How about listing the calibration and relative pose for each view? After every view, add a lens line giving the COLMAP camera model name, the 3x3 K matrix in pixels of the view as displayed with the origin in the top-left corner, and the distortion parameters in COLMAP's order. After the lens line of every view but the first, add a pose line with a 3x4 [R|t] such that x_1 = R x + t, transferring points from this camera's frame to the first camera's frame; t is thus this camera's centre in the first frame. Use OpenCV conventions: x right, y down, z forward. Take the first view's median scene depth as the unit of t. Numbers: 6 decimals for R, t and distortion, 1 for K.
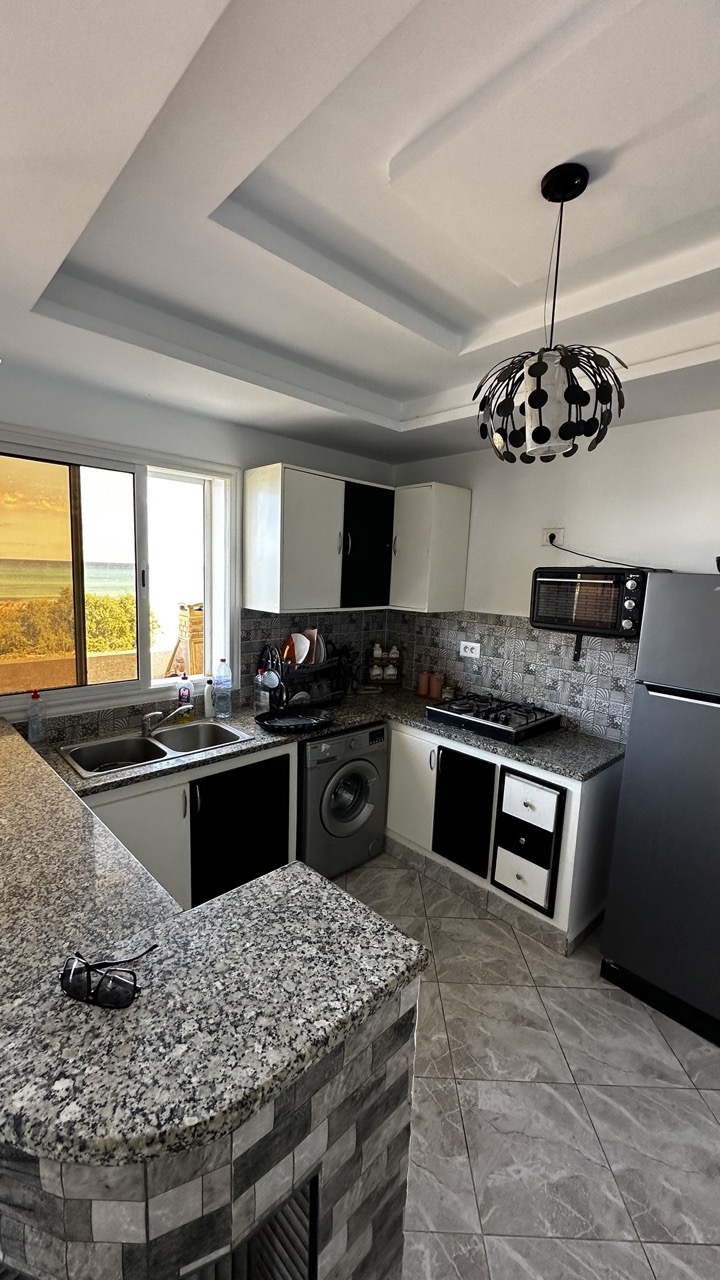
lens RADIAL K [[509.0, 0, 359.1], [0, 509.0, 642.6], [0, 0, 1]] dist [-0.002480, 0.001103]
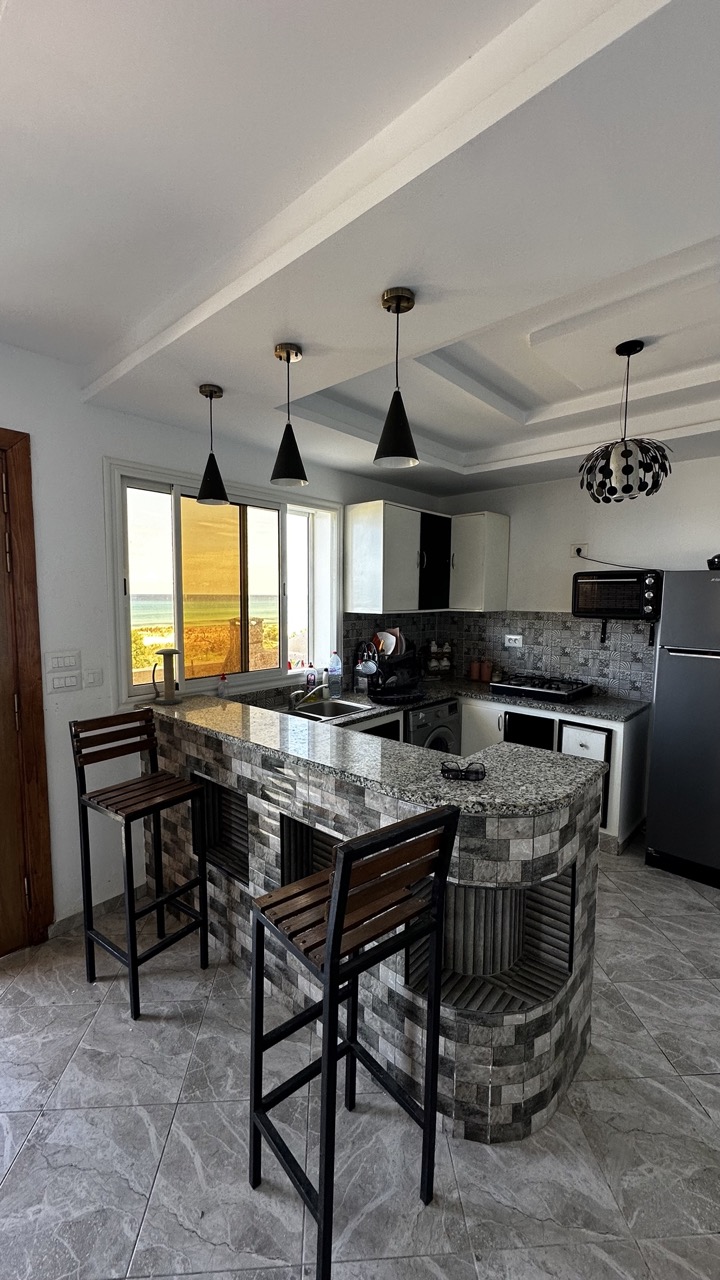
lens RADIAL K [[509.0, 0, 358.4], [0, 509.0, 643.5], [0, 0, 1]] dist [-0.002480, 0.001103]
pose [[0.997057, -0.037216, 0.067019, -0.319399], [0.040030, 0.998351, -0.041144, 0.072073], [-0.065377, 0.043705, 0.996903, -0.301456]]
